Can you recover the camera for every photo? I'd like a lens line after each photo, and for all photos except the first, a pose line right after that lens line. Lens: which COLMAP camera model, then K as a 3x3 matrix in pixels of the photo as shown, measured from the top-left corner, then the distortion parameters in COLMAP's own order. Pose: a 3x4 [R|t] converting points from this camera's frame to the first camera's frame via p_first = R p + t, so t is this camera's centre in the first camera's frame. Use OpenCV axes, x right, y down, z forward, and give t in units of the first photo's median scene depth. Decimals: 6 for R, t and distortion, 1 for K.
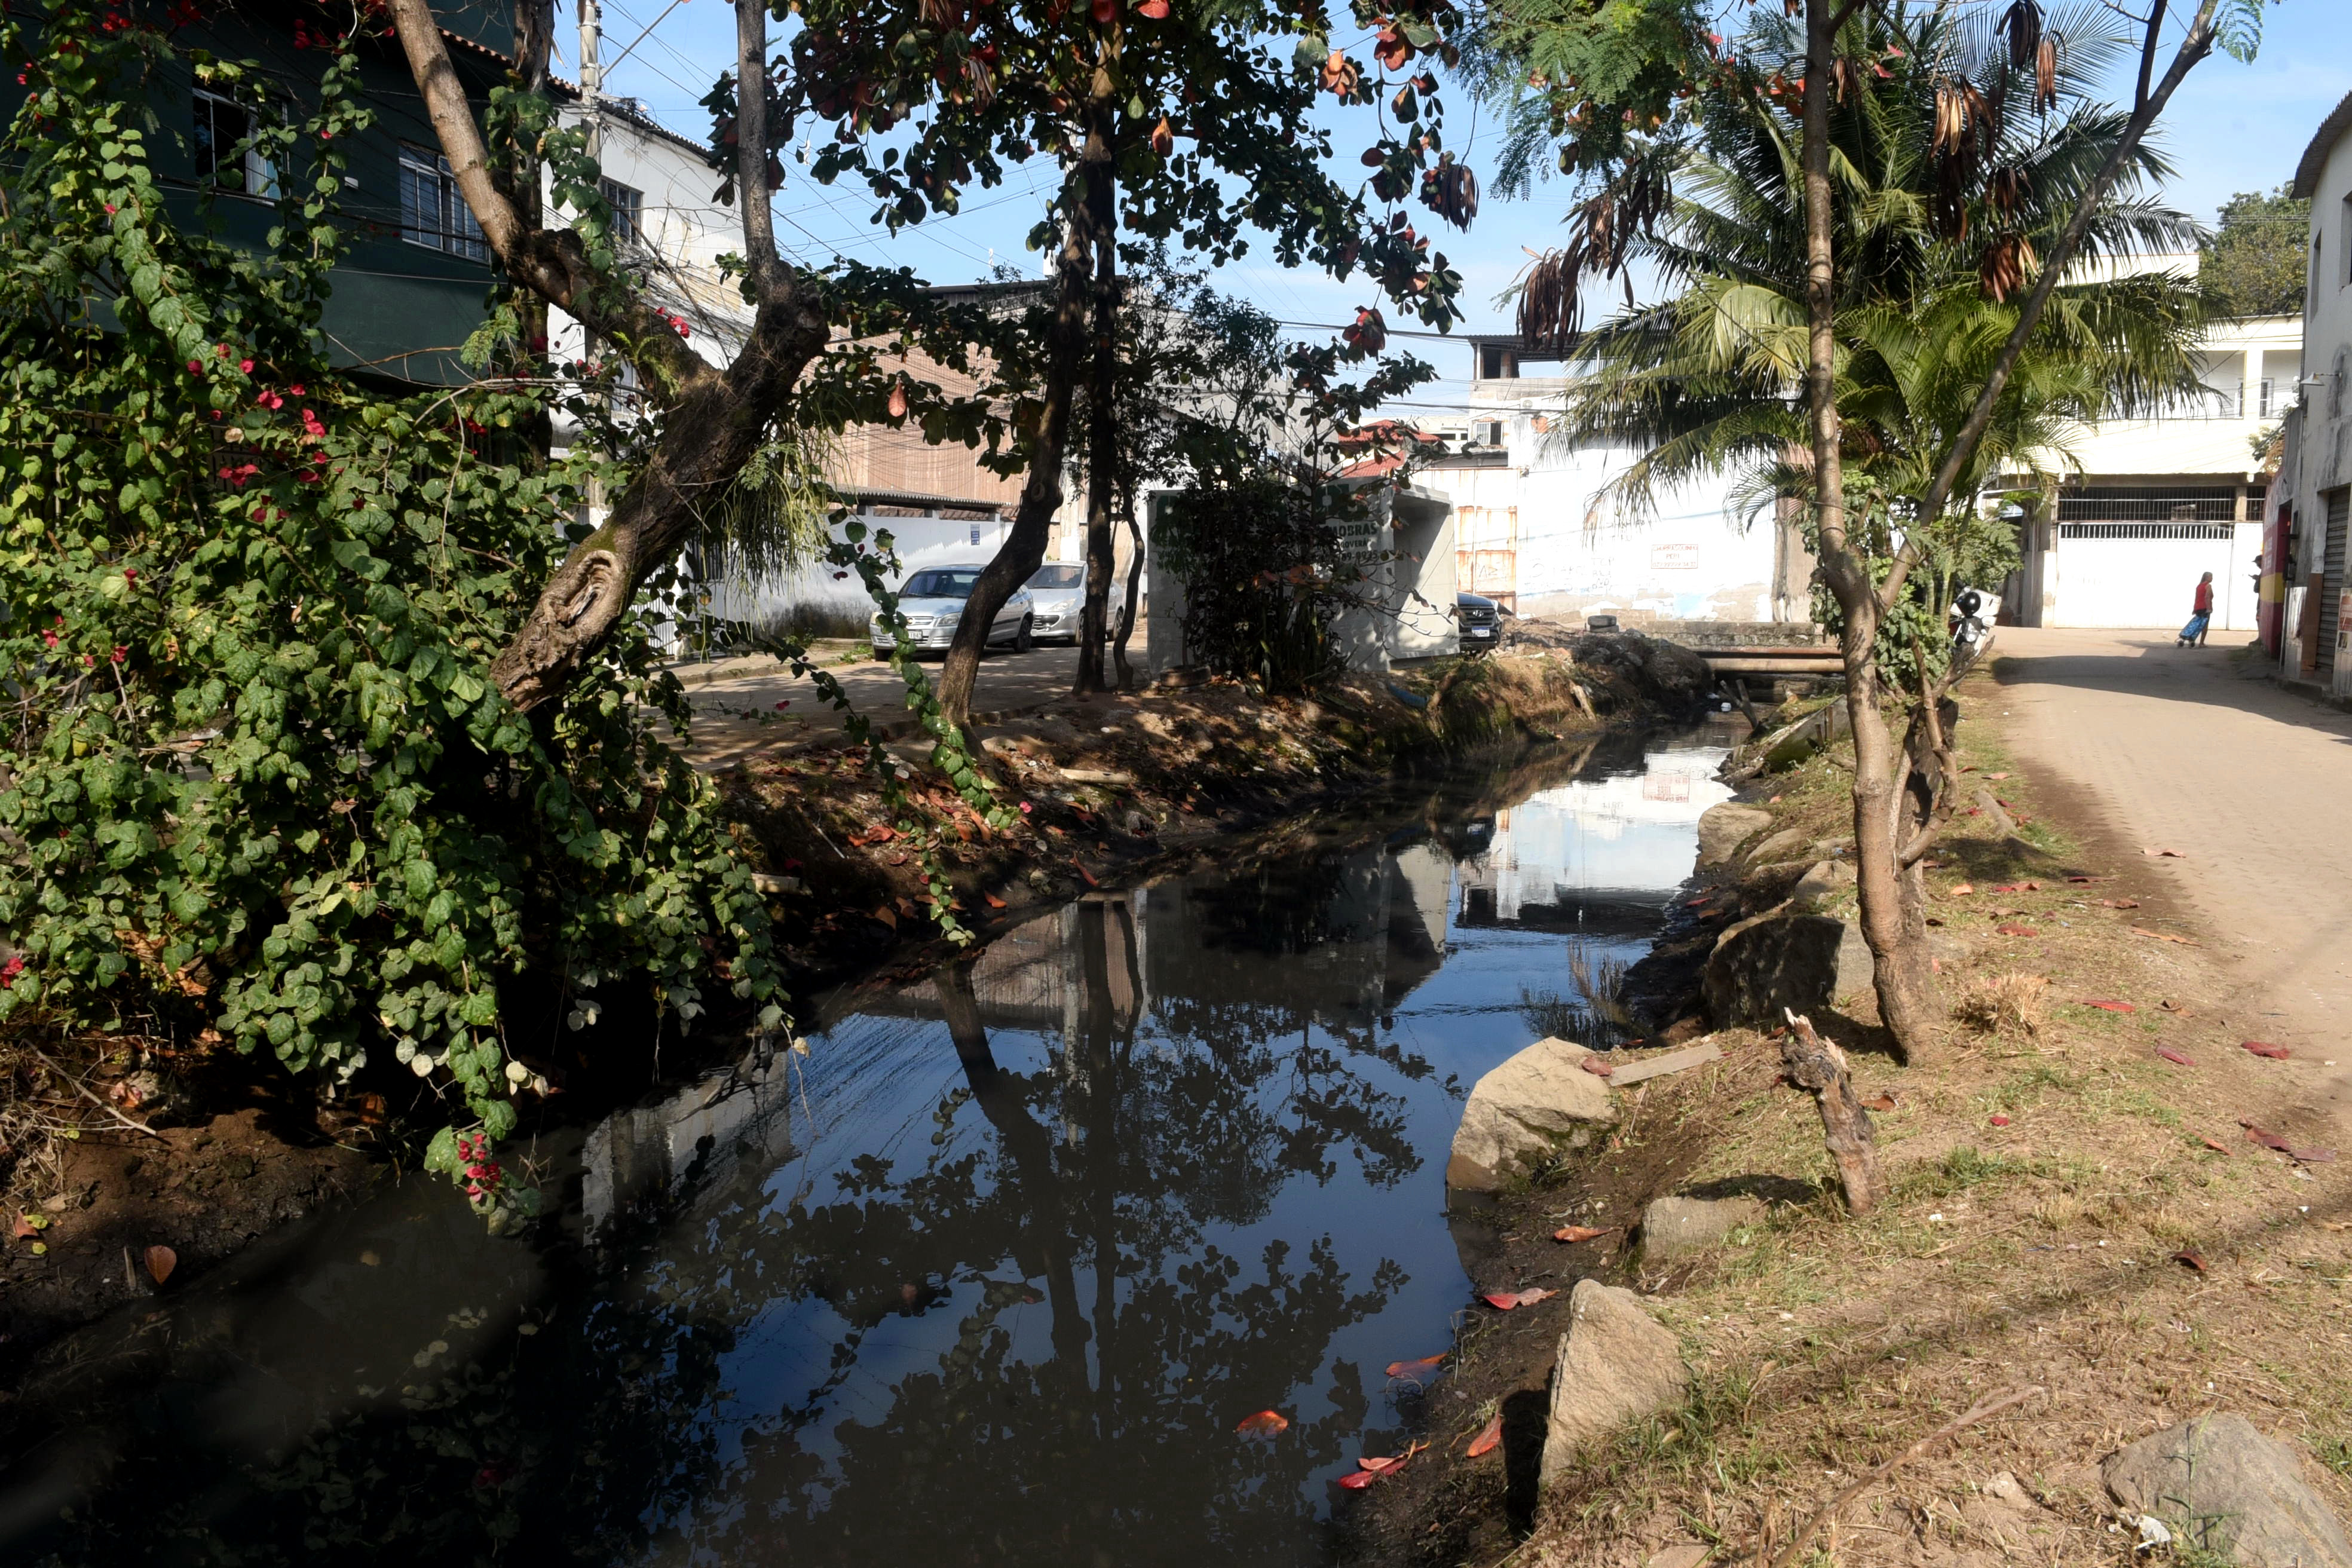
lens RADIAL K [[1735.8, 0, 1176.0], [0, 1735.8, 784.0], [0, 0, 1]] dist [-0.019094, -0.040664]
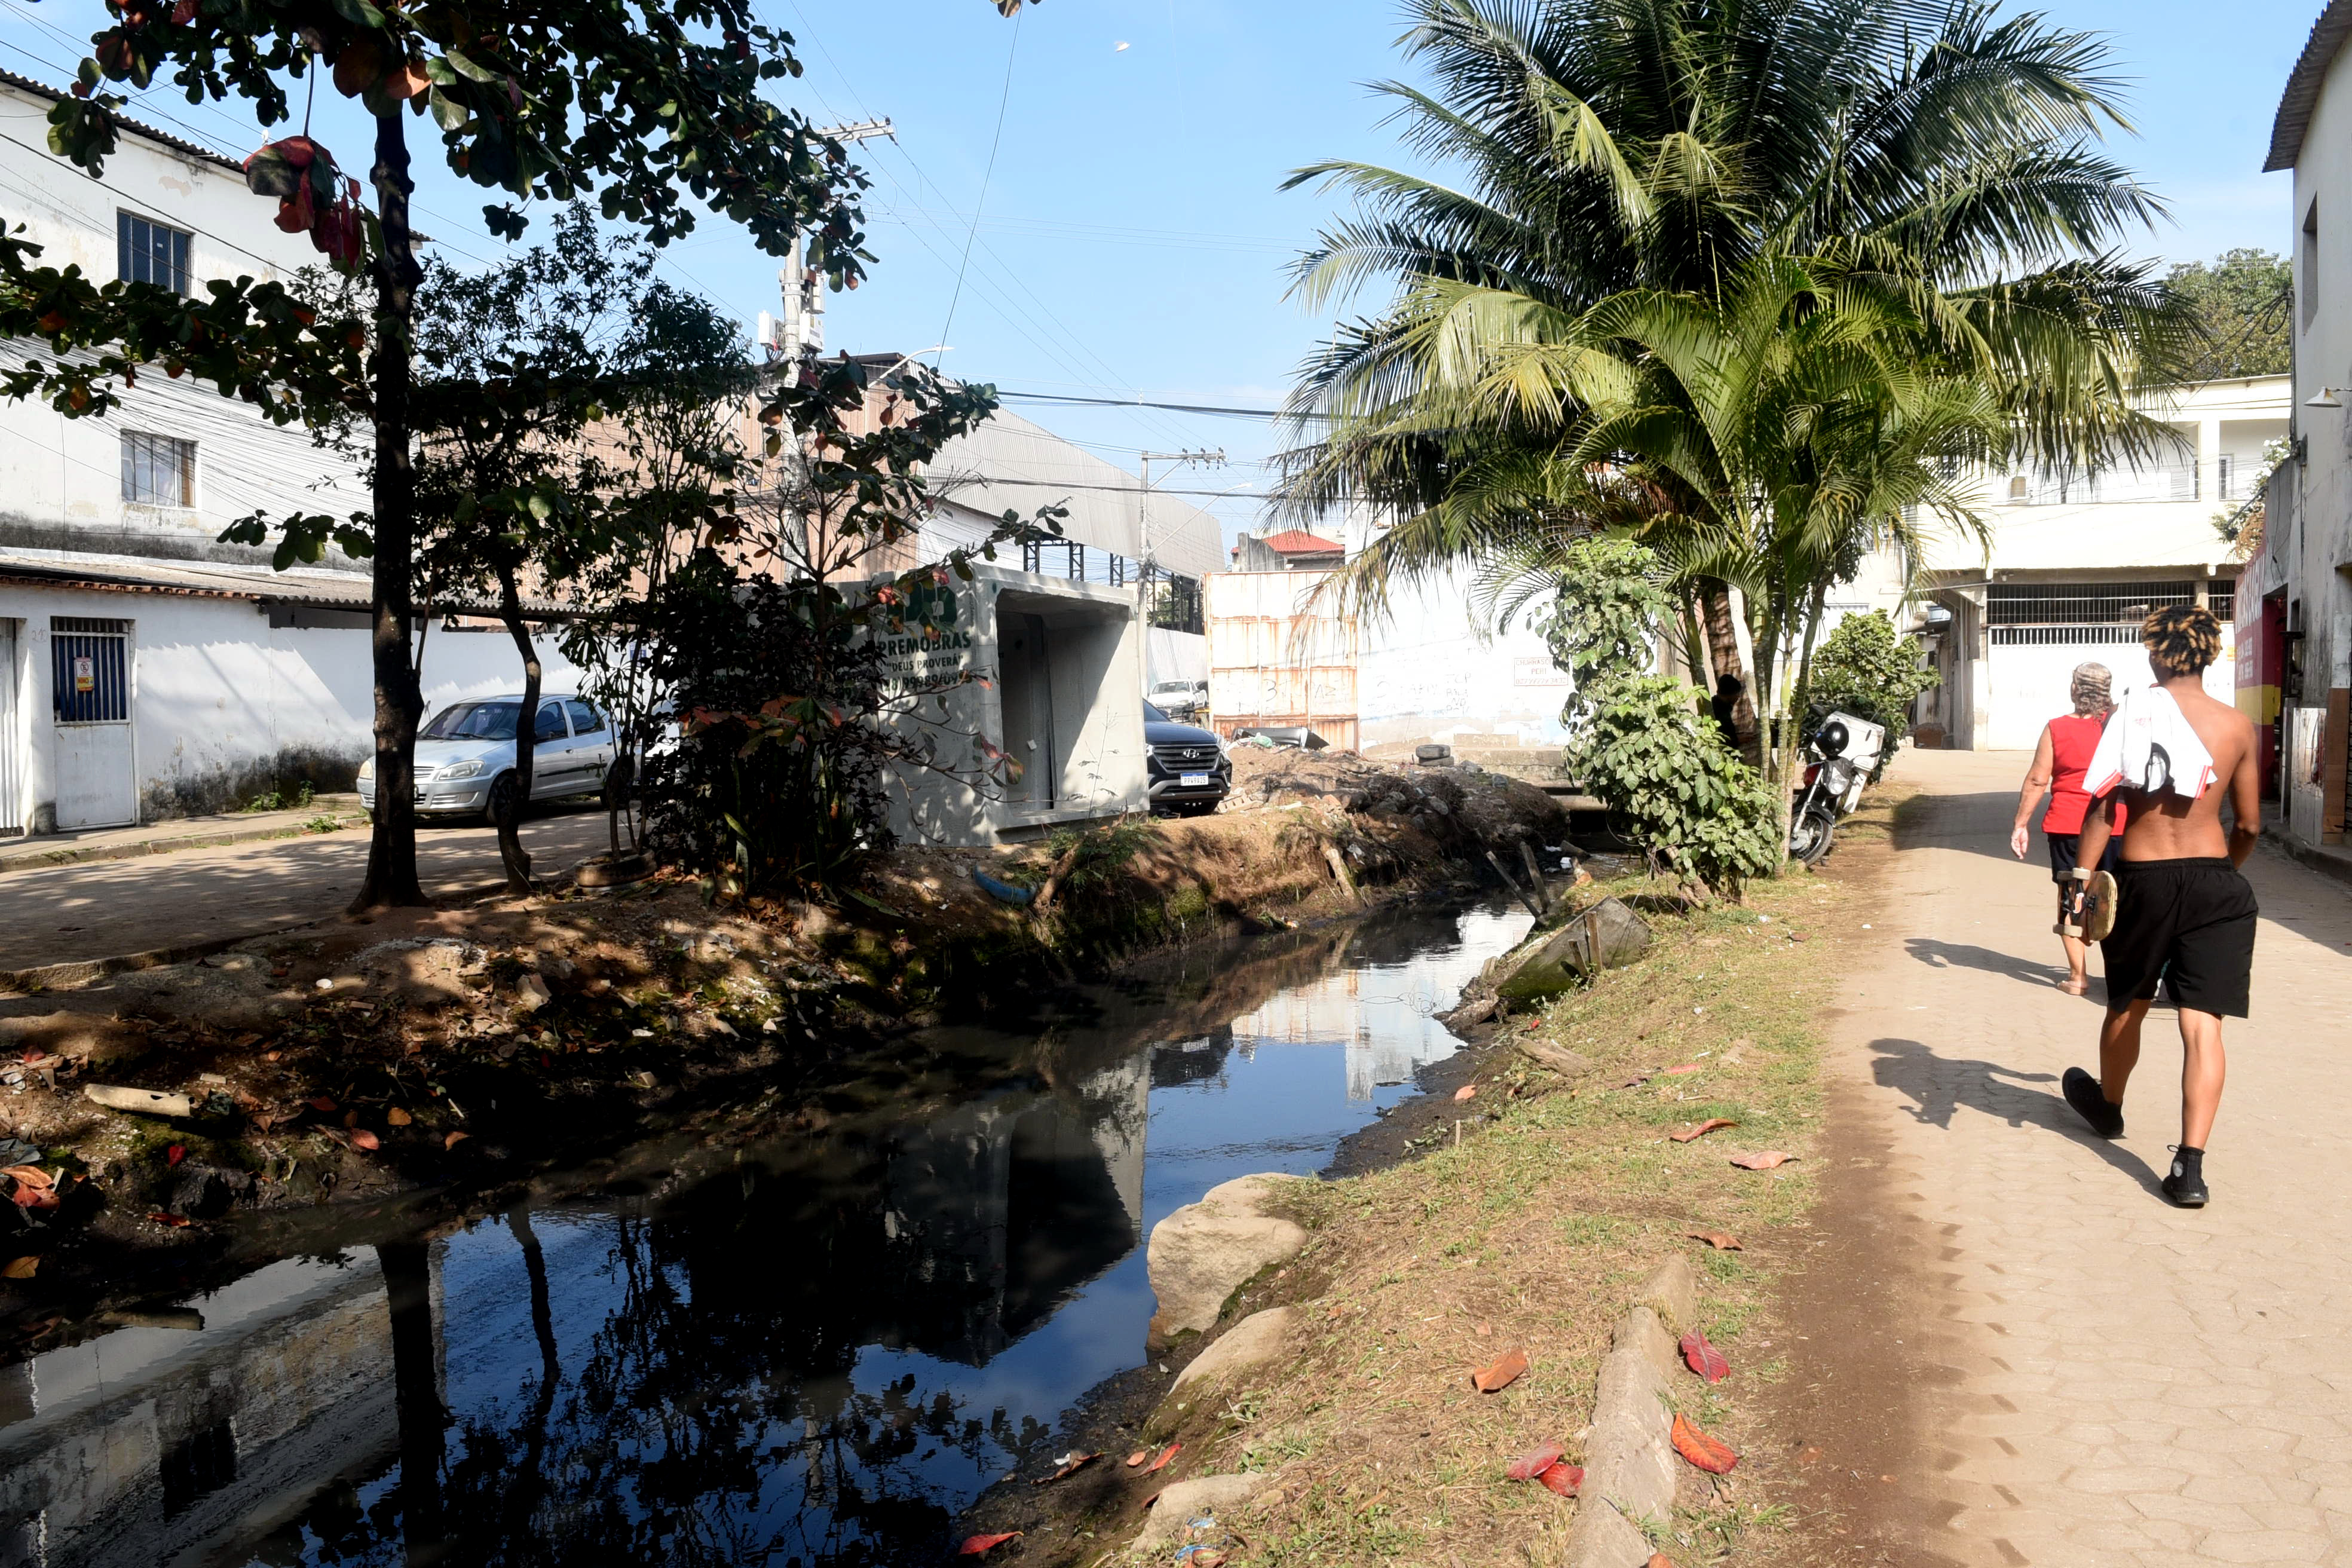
lens RADIAL K [[1735.8, 0, 1176.0], [0, 1735.8, 784.0], [0, 0, 1]] dist [-0.019094, -0.040664]
pose [[0.999751, -0.011292, 0.019269, 0.167441], [0.012557, 0.997683, -0.066860, -0.039637], [-0.018469, 0.067086, 0.997576, 0.289333]]
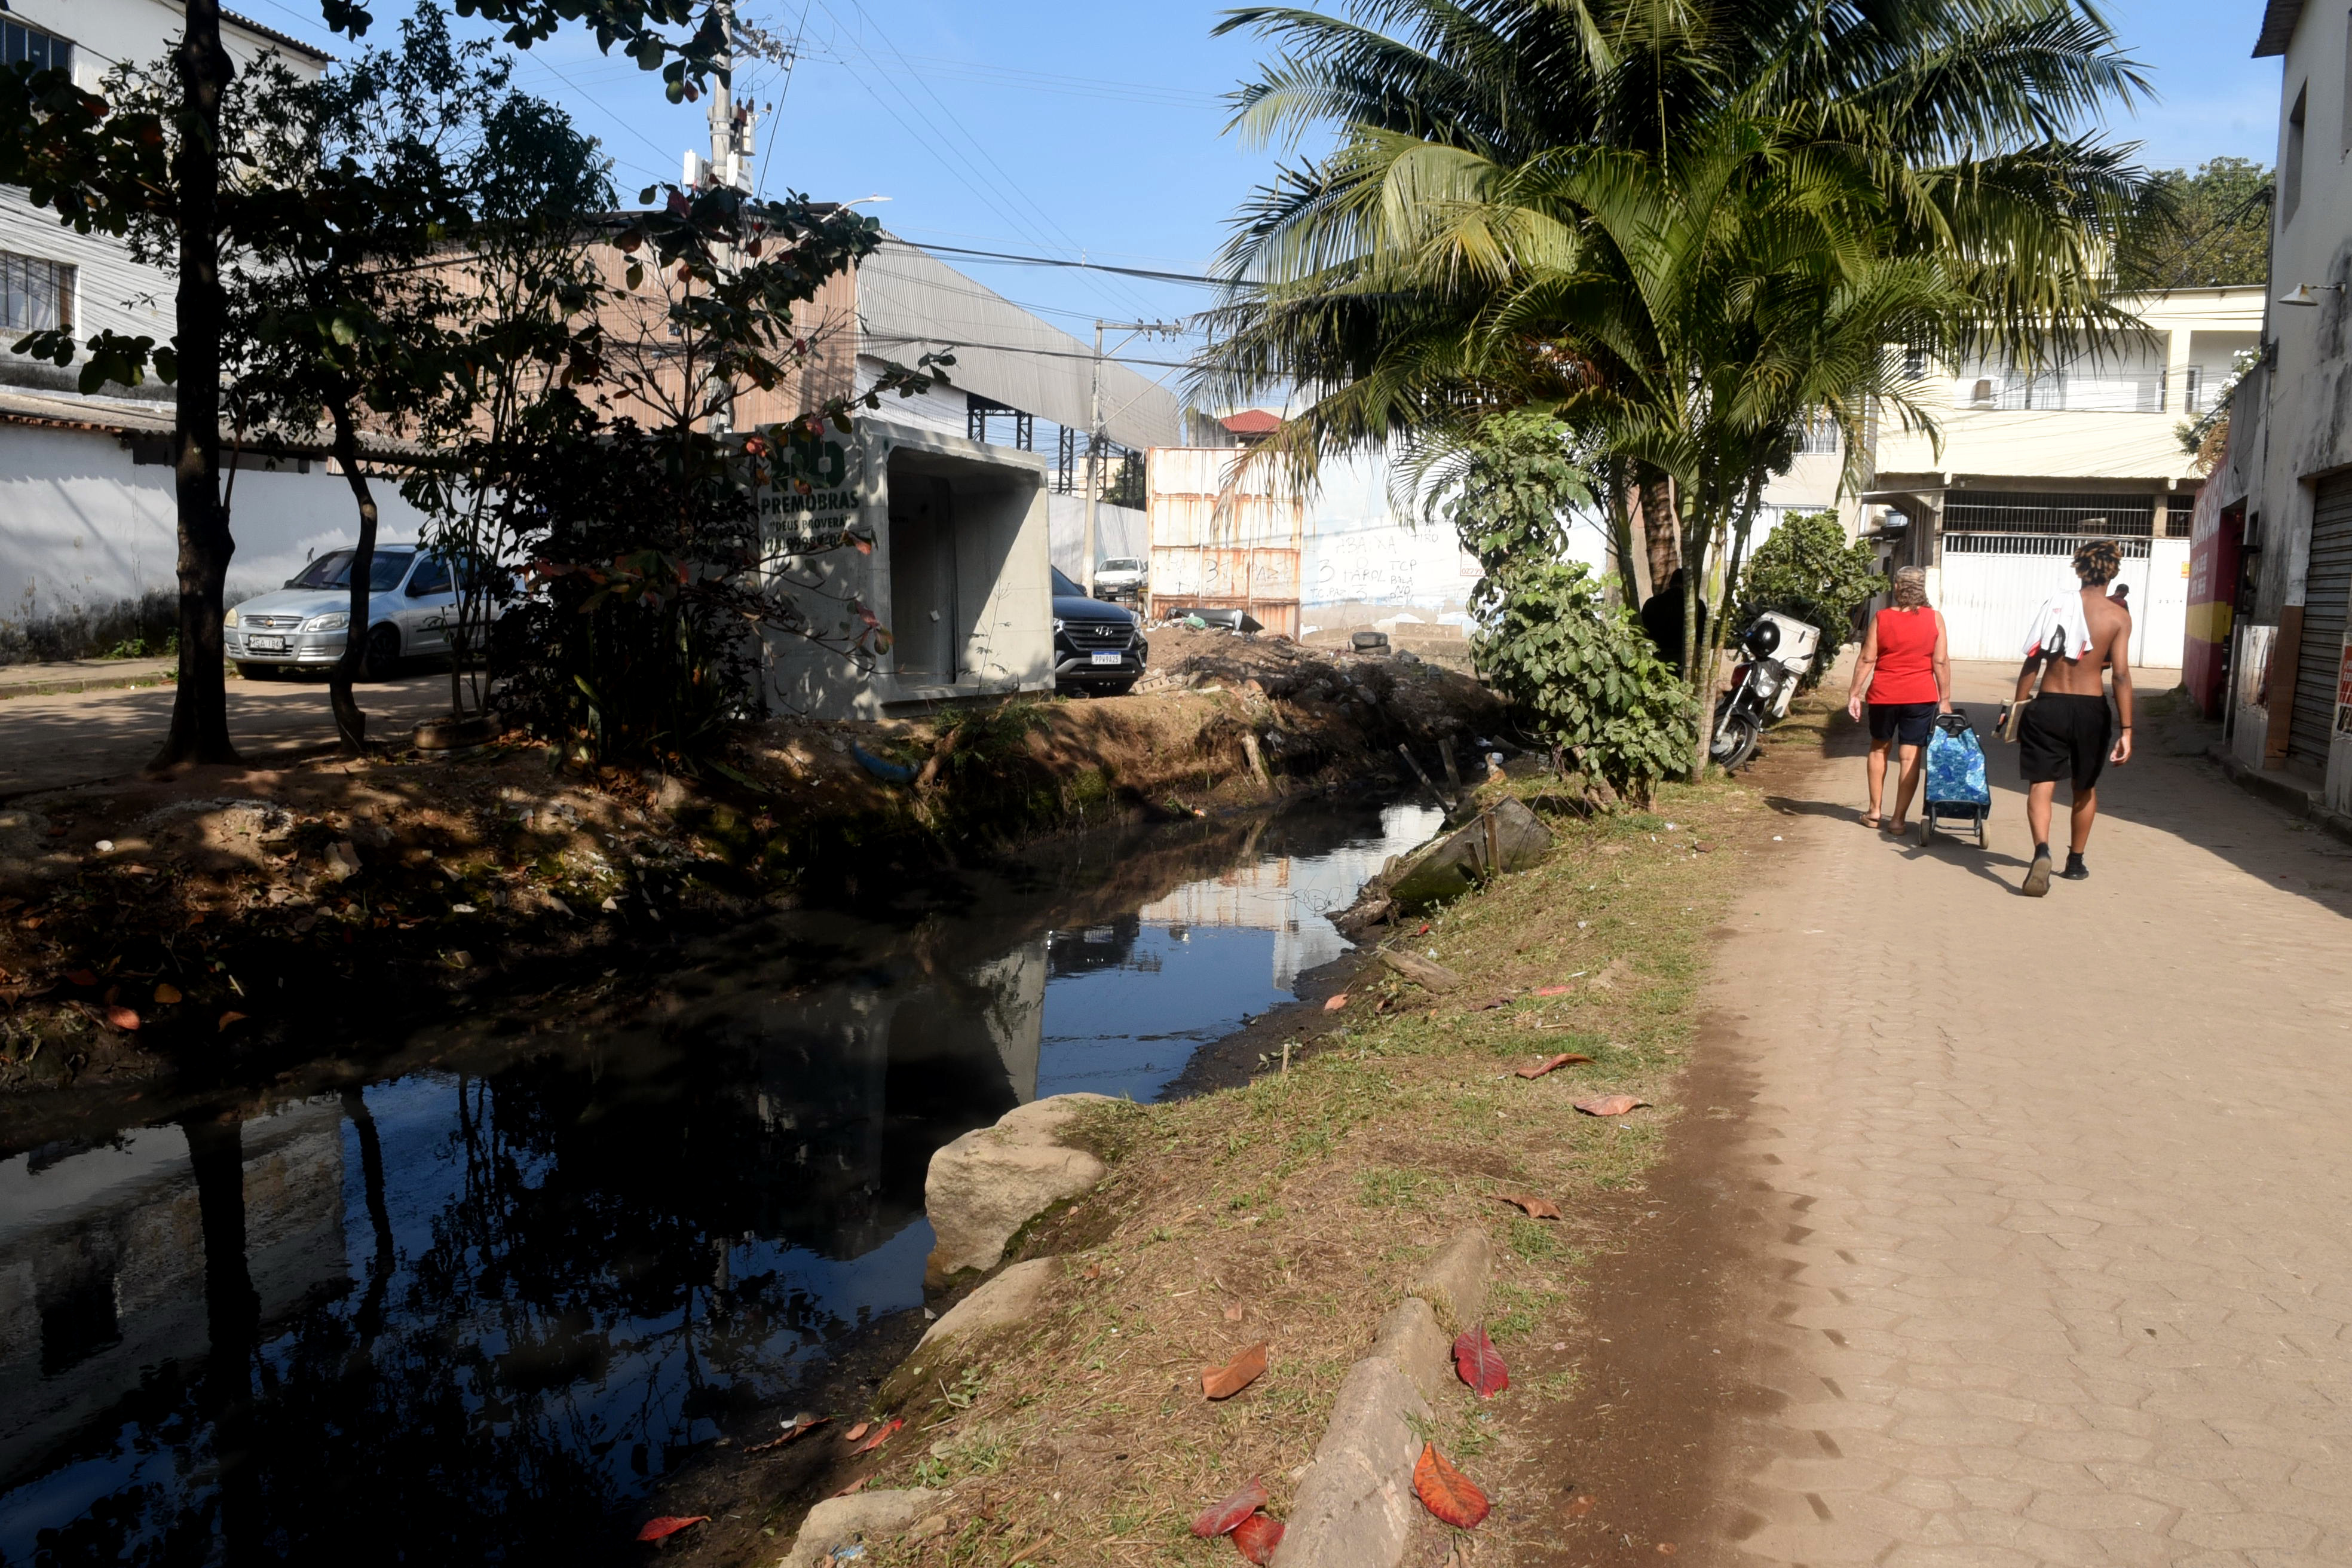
lens RADIAL K [[1735.8, 0, 1176.0], [0, 1735.8, 784.0], [0, 0, 1]] dist [-0.019094, -0.040664]
pose [[0.998798, 0.021456, 0.044067, 0.189849], [-0.021523, 0.999768, 0.001040, -0.041094], [-0.044035, -0.001987, 0.999028, 0.321297]]
